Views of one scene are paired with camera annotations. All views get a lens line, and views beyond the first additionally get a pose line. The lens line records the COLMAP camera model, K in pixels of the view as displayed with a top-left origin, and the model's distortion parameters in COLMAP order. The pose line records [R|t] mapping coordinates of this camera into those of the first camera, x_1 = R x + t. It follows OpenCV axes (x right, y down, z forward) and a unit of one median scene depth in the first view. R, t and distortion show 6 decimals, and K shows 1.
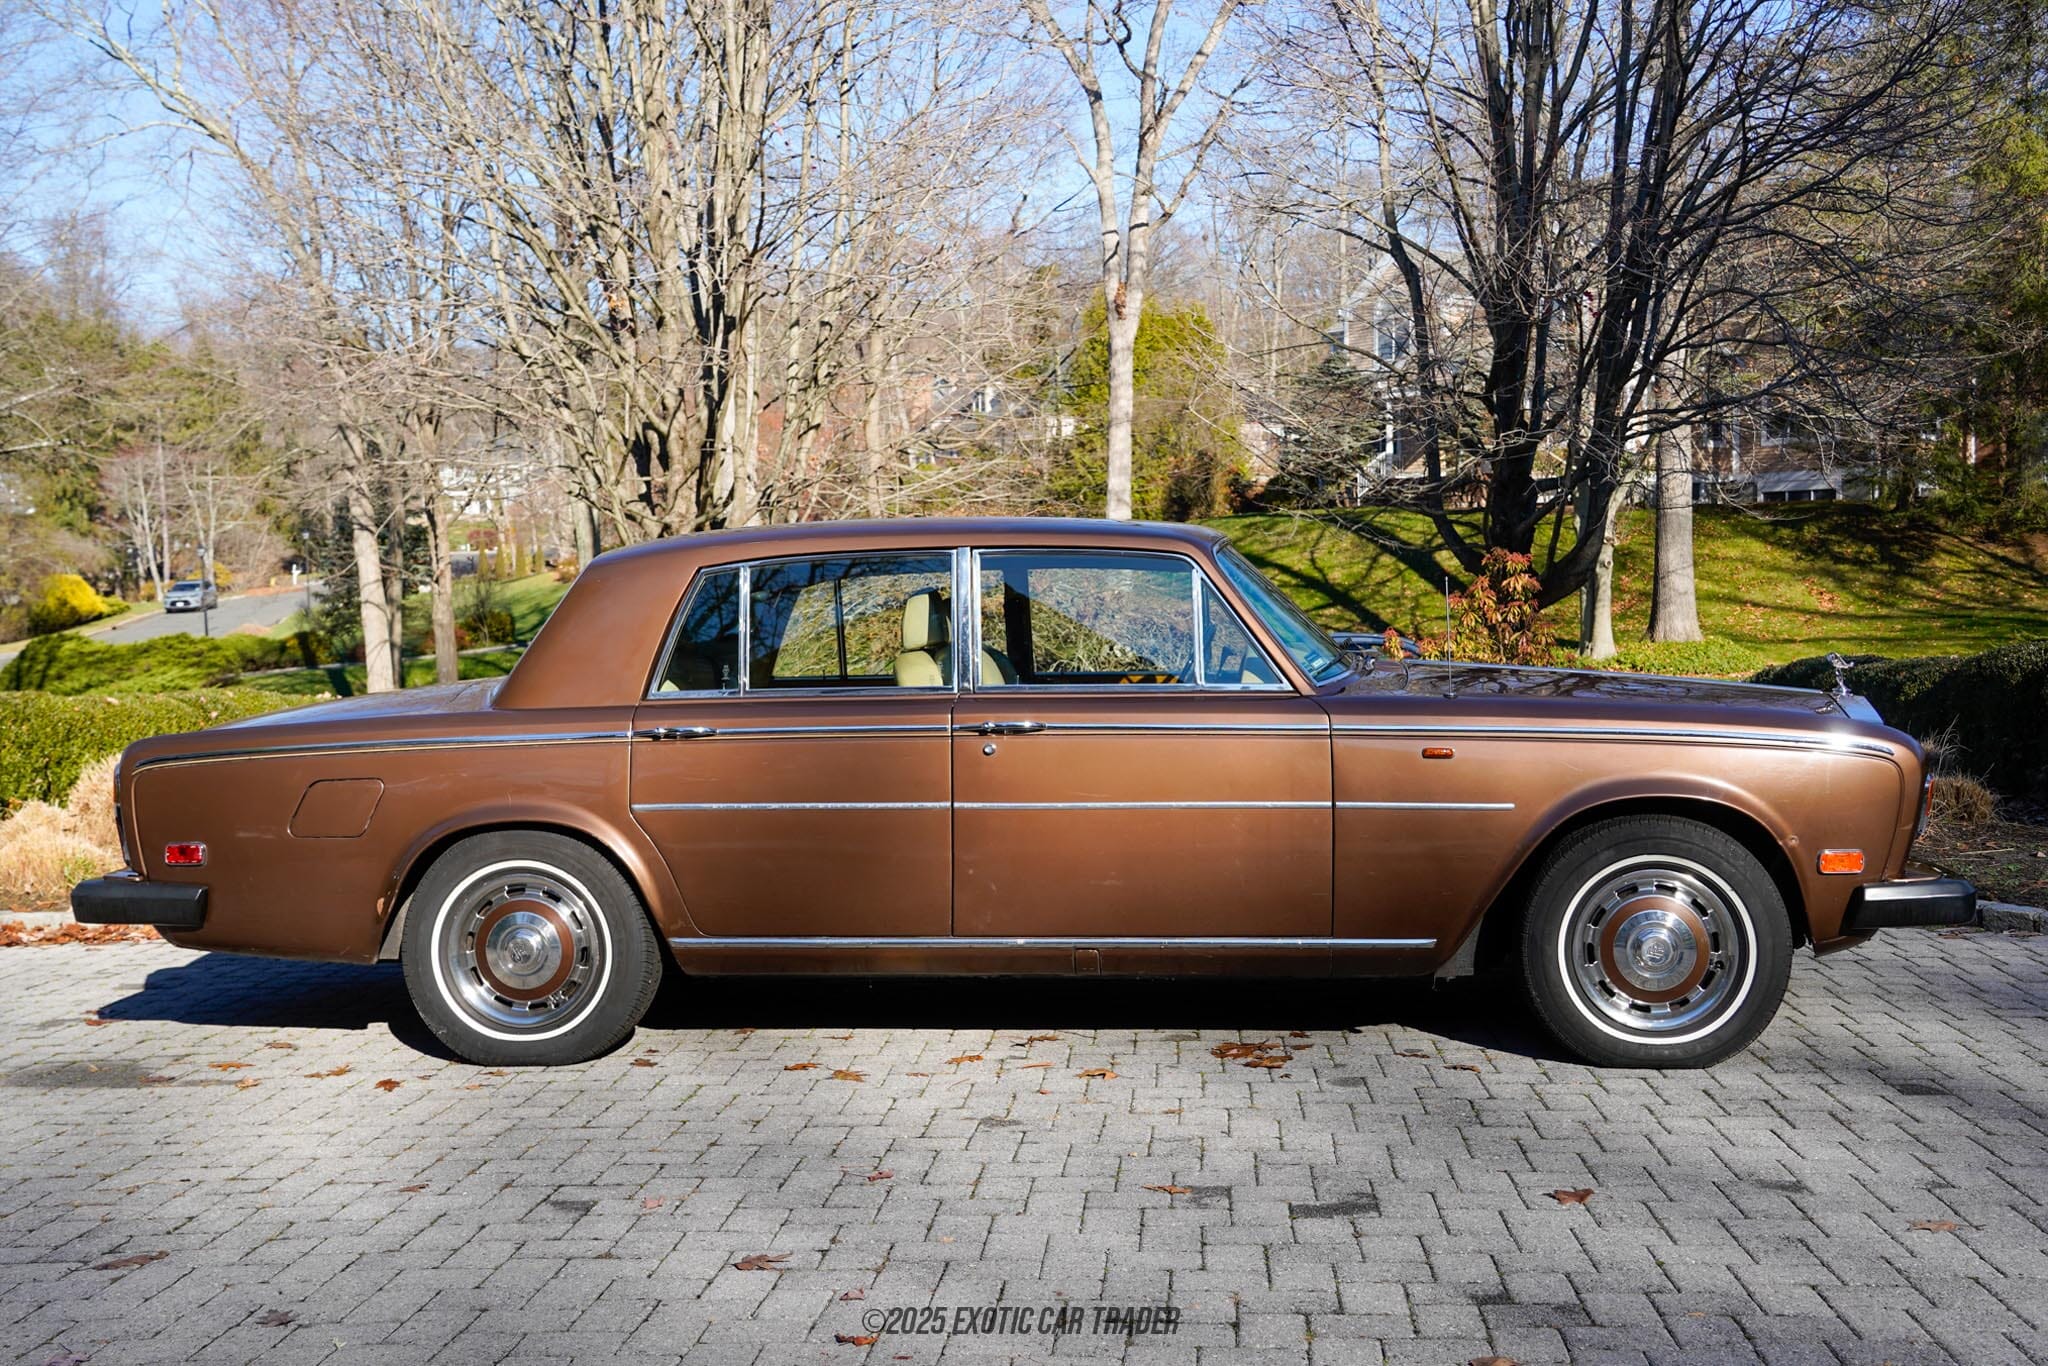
lens RADIAL K [[2105.8, 0, 1028.4], [0, 2105.8, 698.7], [0, 0, 1]] dist [0.015461, 0.000000]
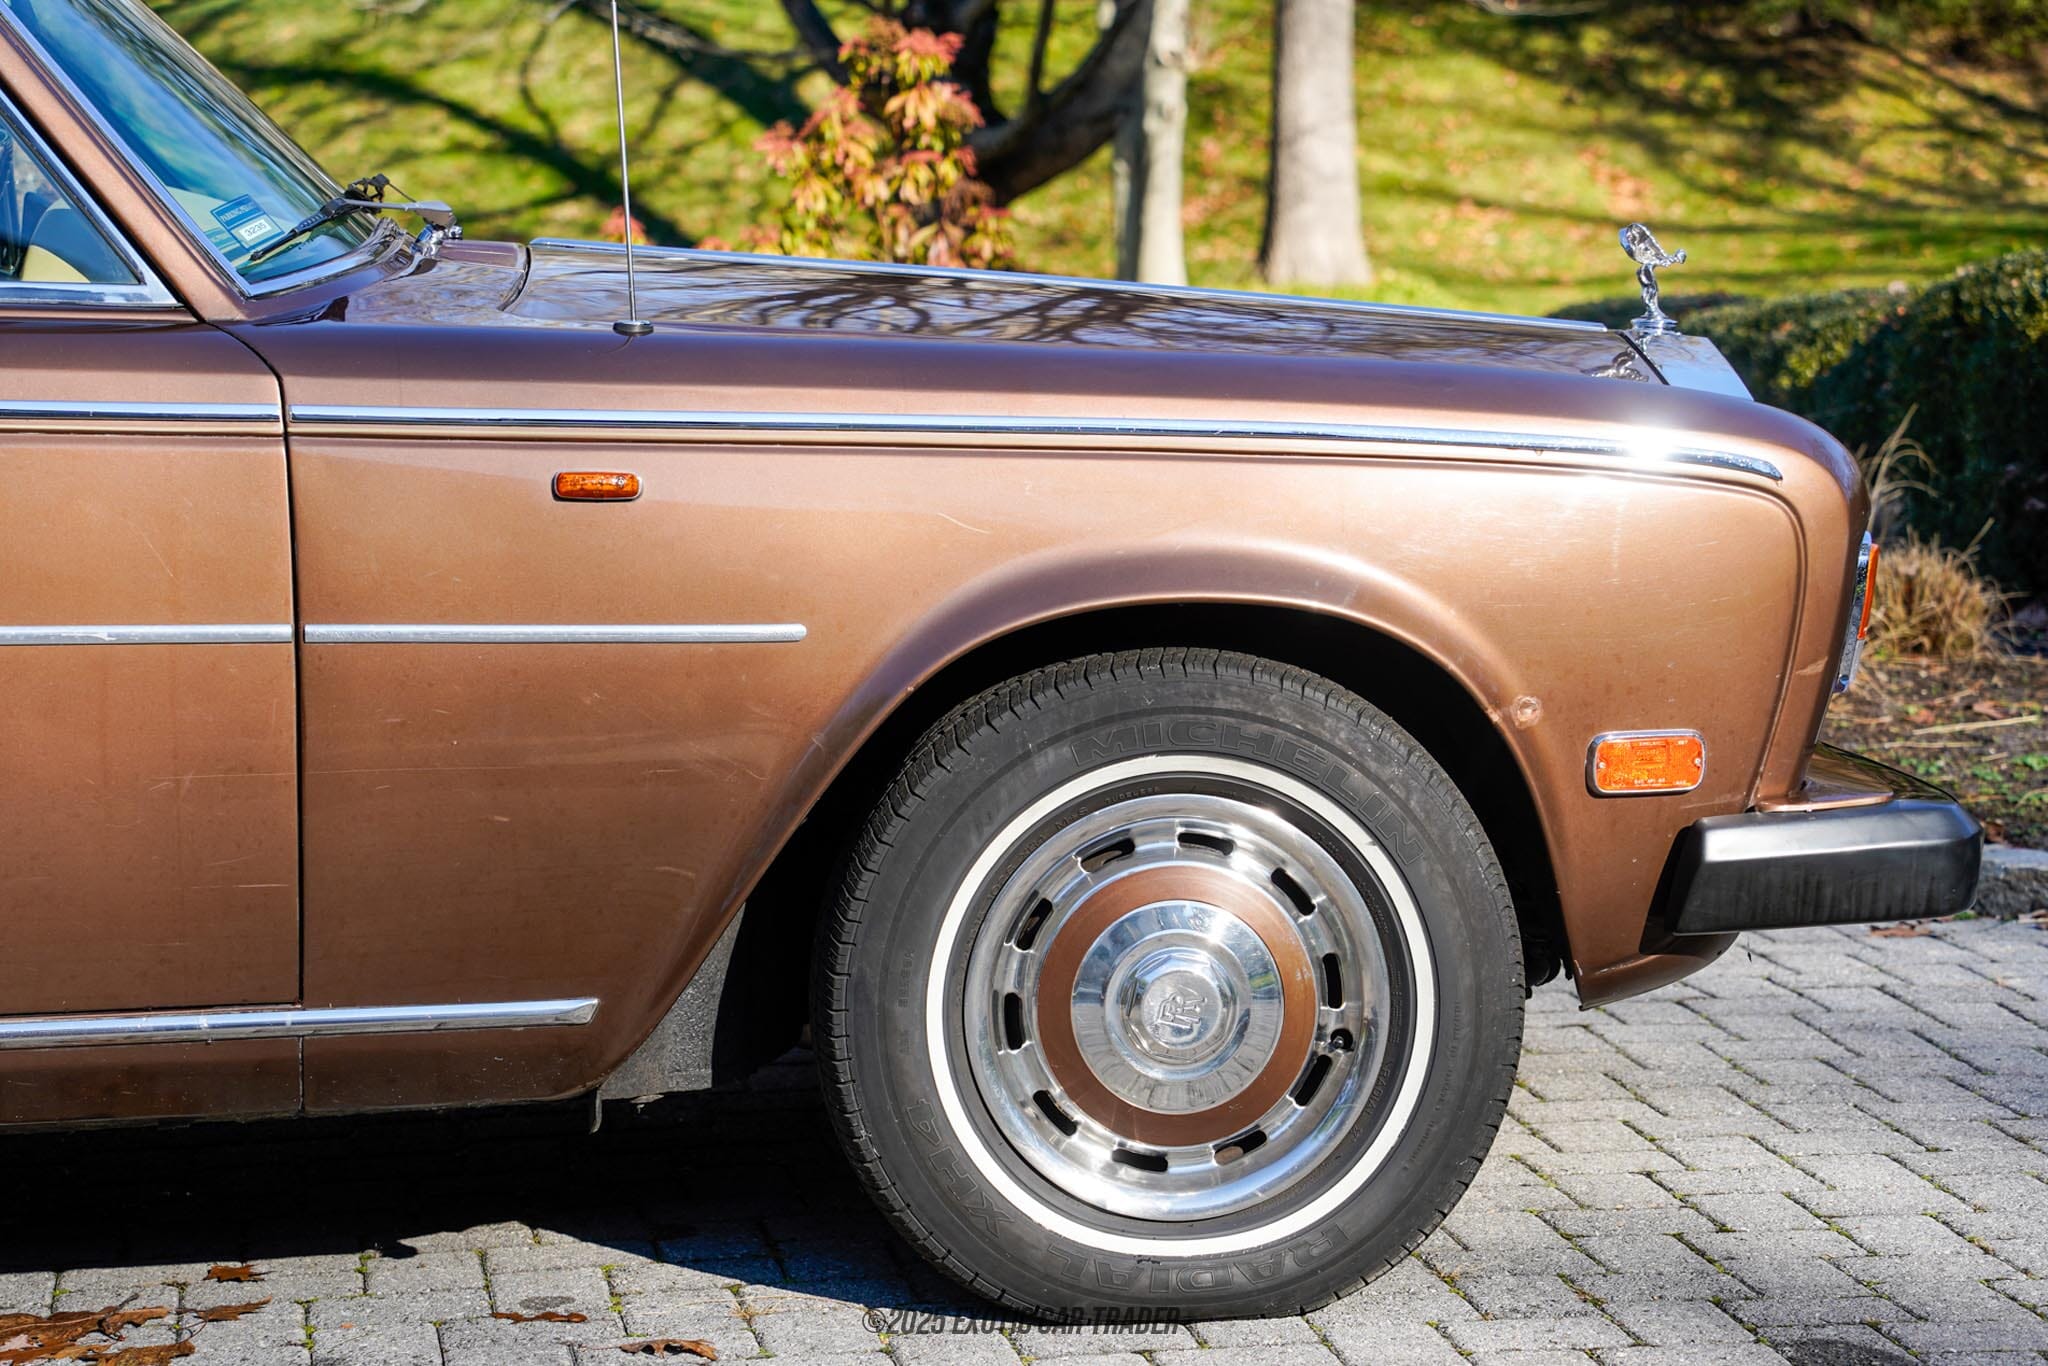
lens RADIAL K [[4476.0, 0, 1000.4], [0, 4476.0, 776.7], [0, 0, 1]] dist [0.401120, 0.000000]
pose [[0.974797, -0.021778, 0.222030, 0.076755], [0.004503, 0.996942, 0.078016, 0.013330], [-0.223050, -0.075050, 0.971914, 0.199156]]
